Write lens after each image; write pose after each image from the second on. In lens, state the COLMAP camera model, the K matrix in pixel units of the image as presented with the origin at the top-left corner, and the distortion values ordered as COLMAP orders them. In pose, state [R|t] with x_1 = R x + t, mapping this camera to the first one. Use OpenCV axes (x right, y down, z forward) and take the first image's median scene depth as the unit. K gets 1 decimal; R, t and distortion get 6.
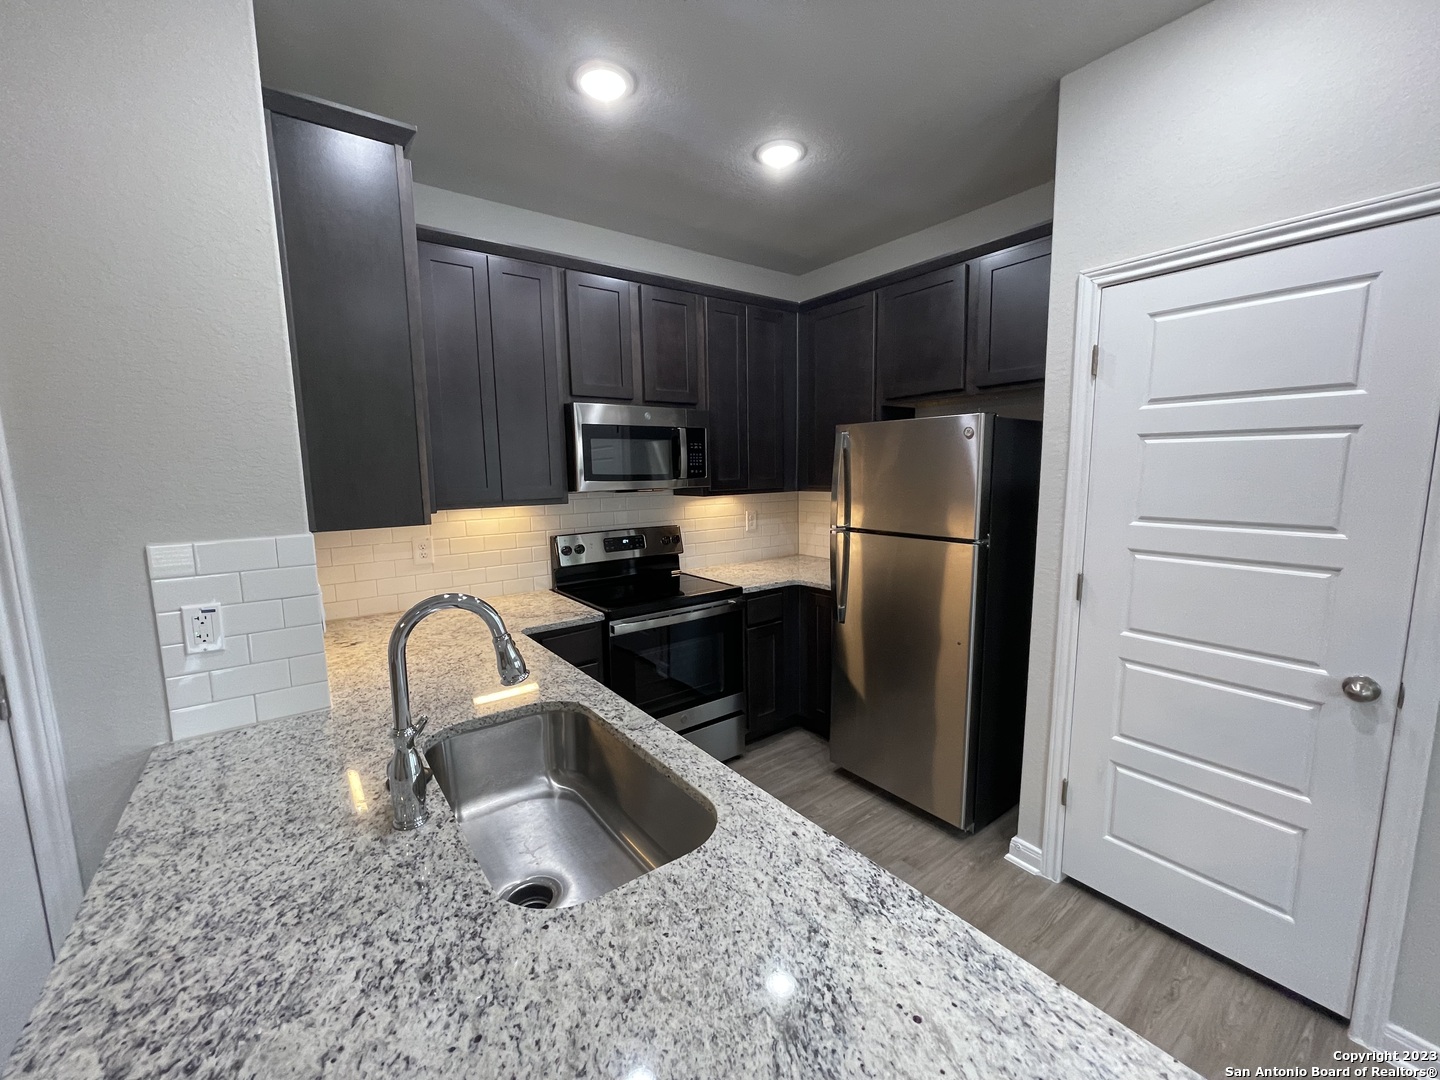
lens RADIAL K [[580.5, 0, 717.3], [0, 580.5, 541.6], [0, 0, 1]] dist [-0.001125, 0.000035]
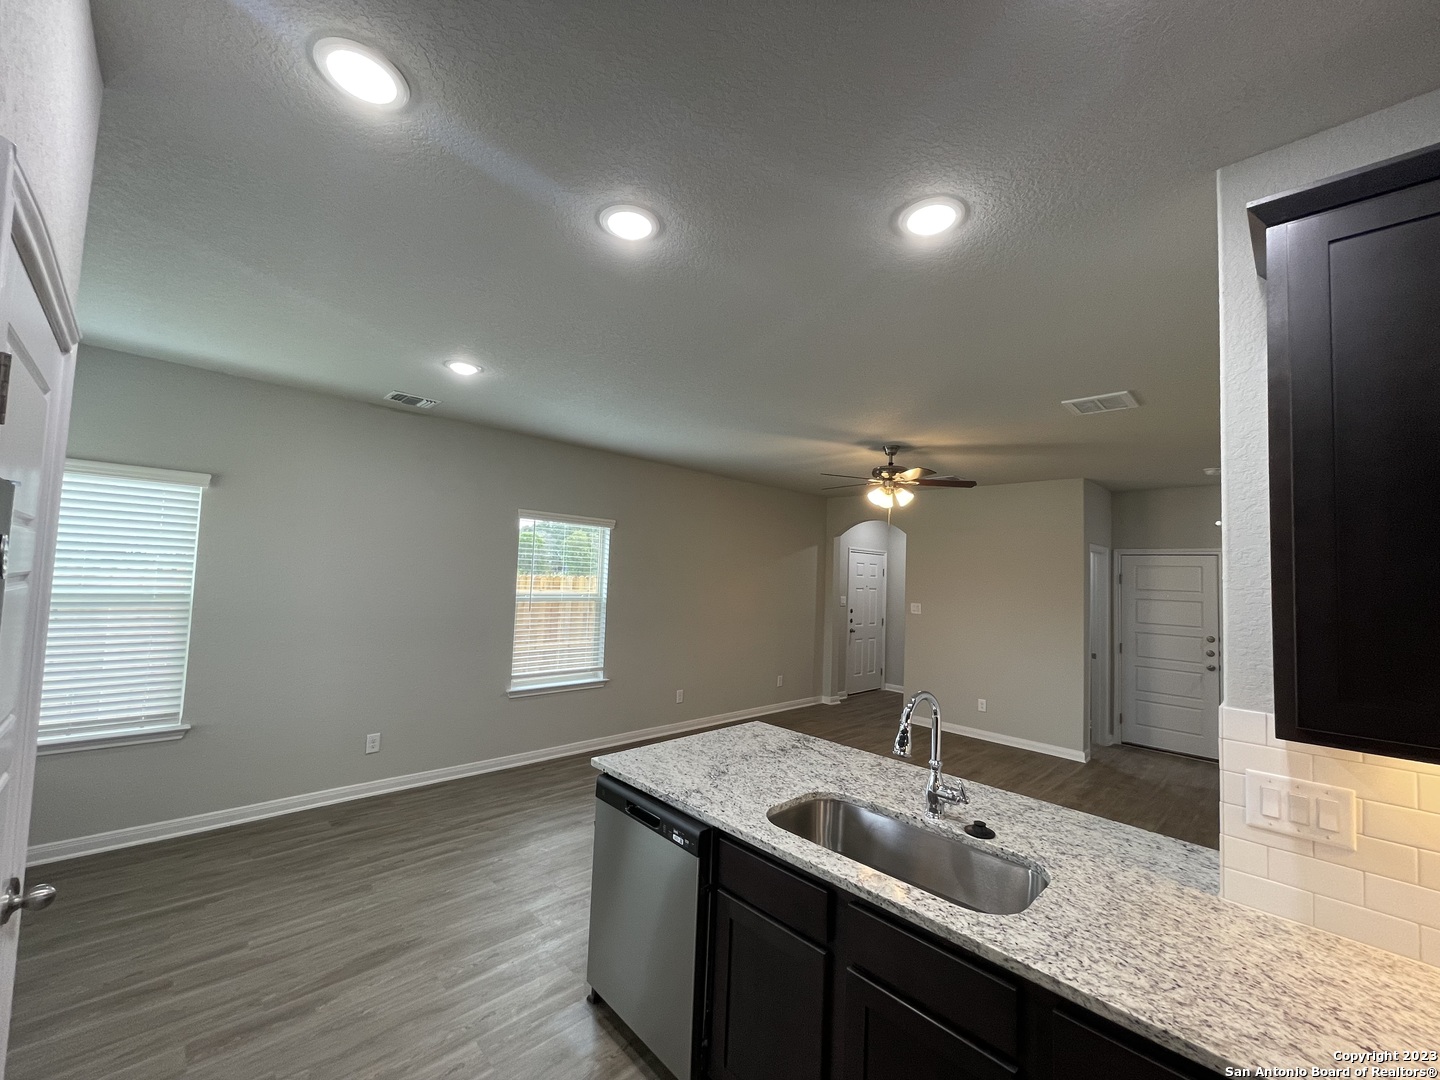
lens RADIAL K [[580.5, 0, 715.0], [0, 580.5, 541.6], [0, 0, 1]] dist [-0.001125, 0.000035]
pose [[-0.991901, -0.029558, -0.123529, 0.169560], [-0.038909, 0.996500, 0.073991, -0.202058], [0.120910, 0.078198, -0.989579, 1.132274]]
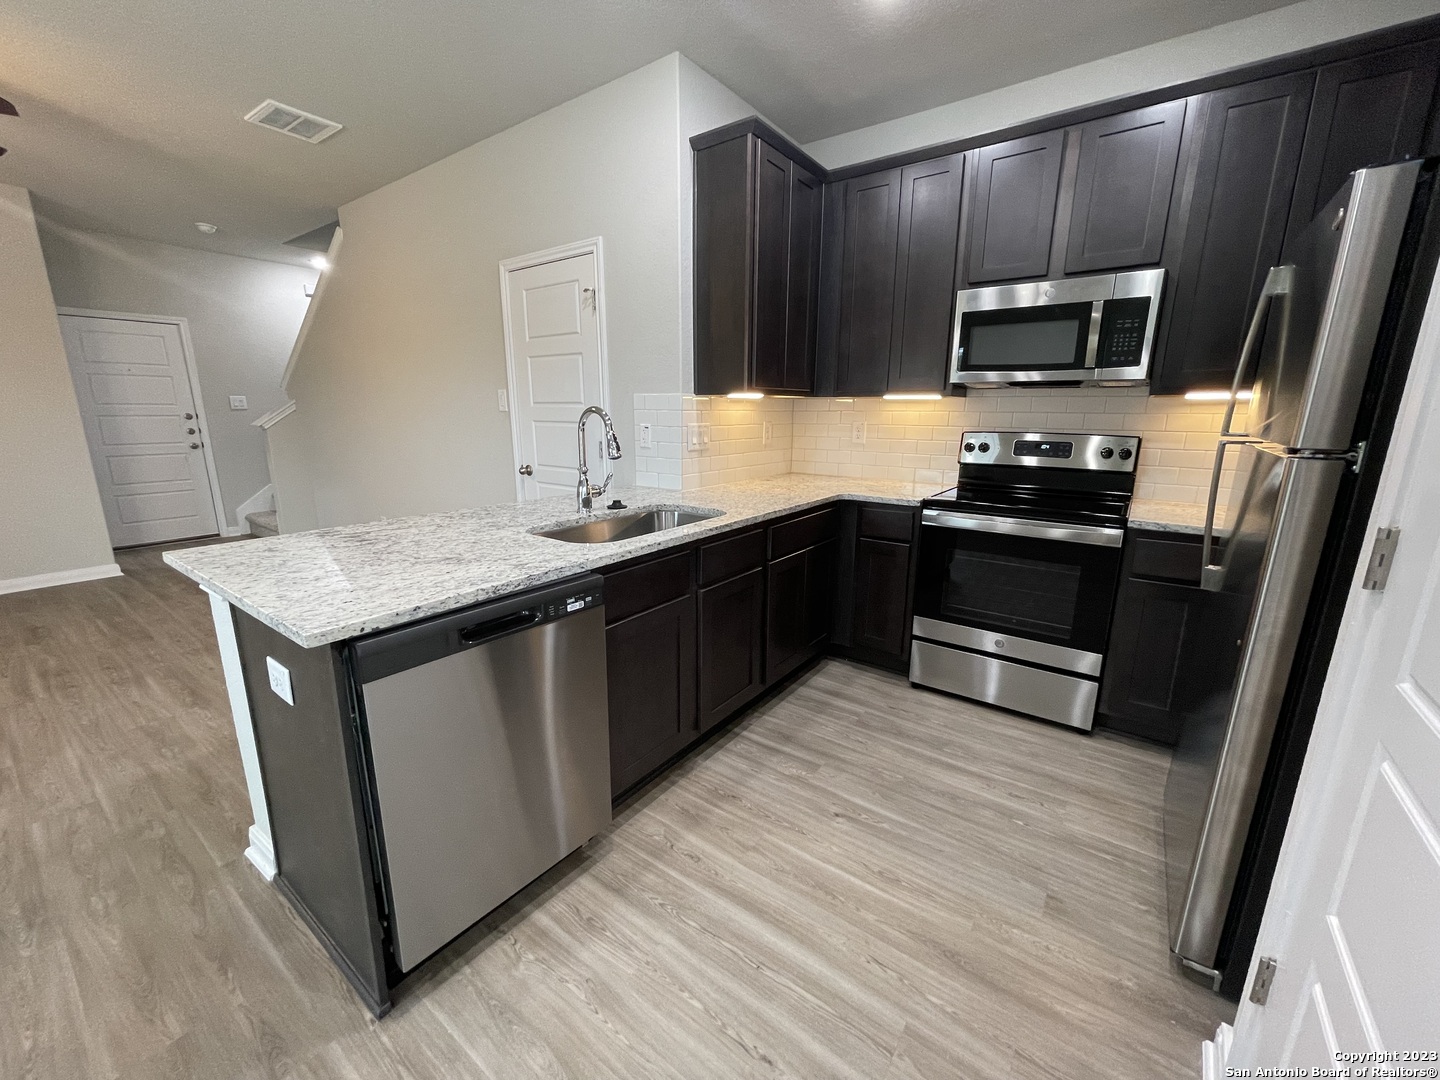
lens RADIAL K [[580.5, 0, 718.3], [0, 580.5, 541.5], [0, 0, 1]] dist [-0.001125, 0.000035]
pose [[0.291241, 0.232728, -0.927909, 0.715311], [-0.133552, 0.970350, 0.201455, 0.036355], [0.947282, 0.065252, 0.313687, 0.343481]]
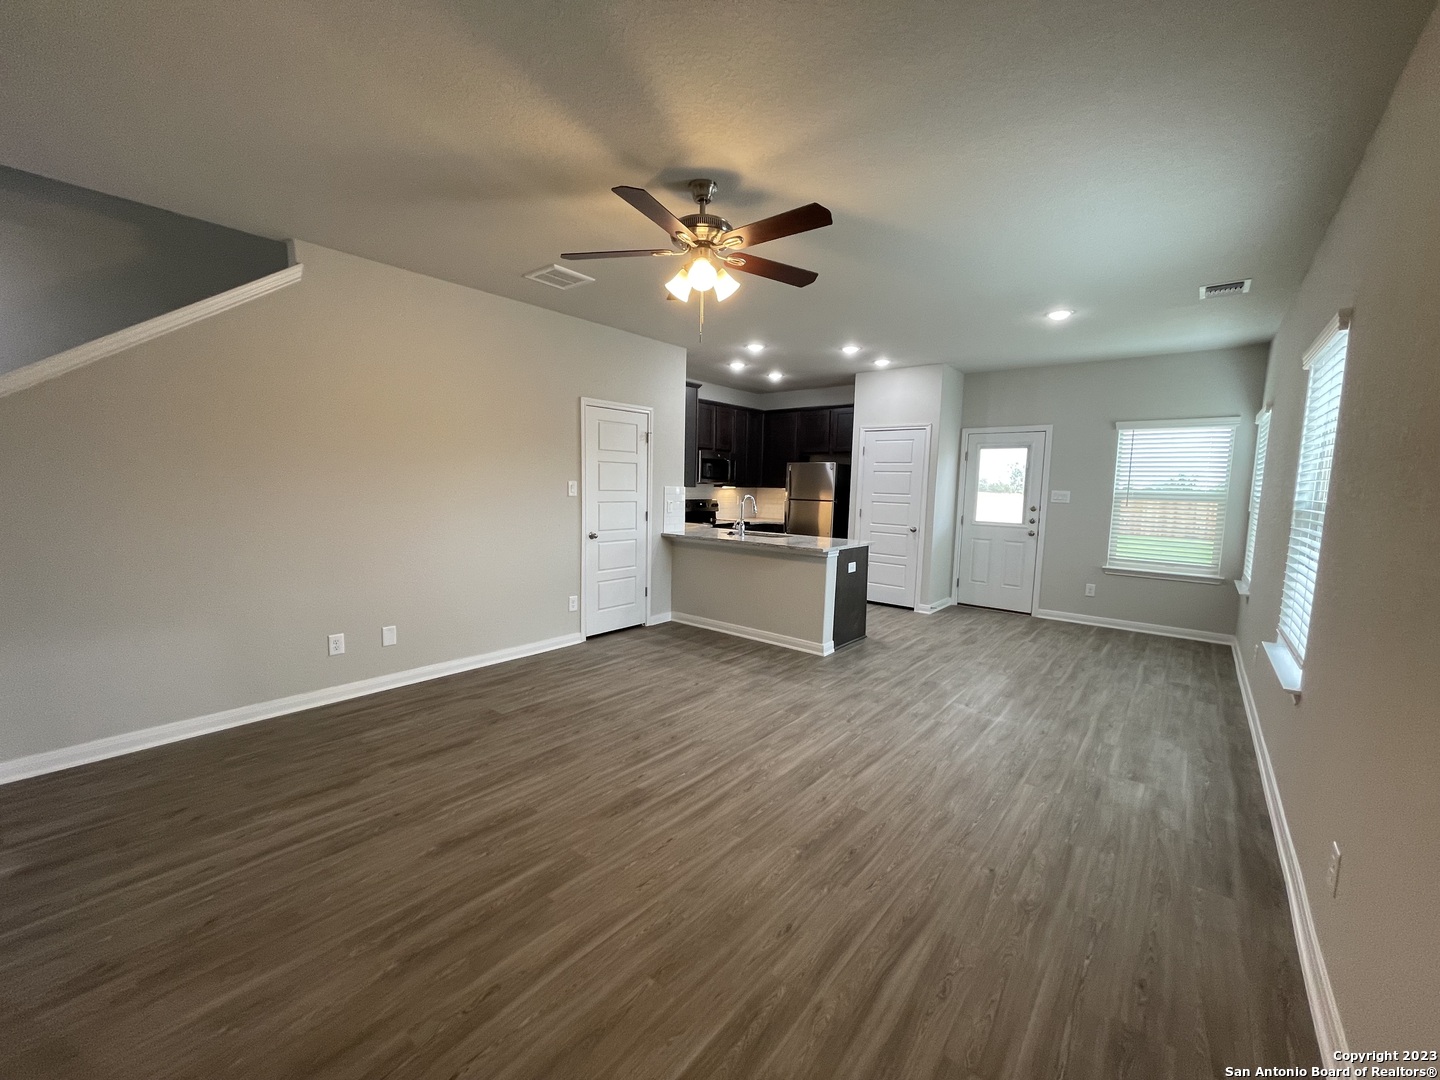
lens RADIAL K [[580.5, 0, 715.4], [0, 580.5, 545.0], [0, 0, 1]] dist [-0.001125, 0.000035]
pose [[0.970719, 0.012567, 0.239890, -0.892232], [-0.006659, 0.999655, -0.025425, 0.304910], [-0.240127, 0.023084, 0.970467, -1.836679]]
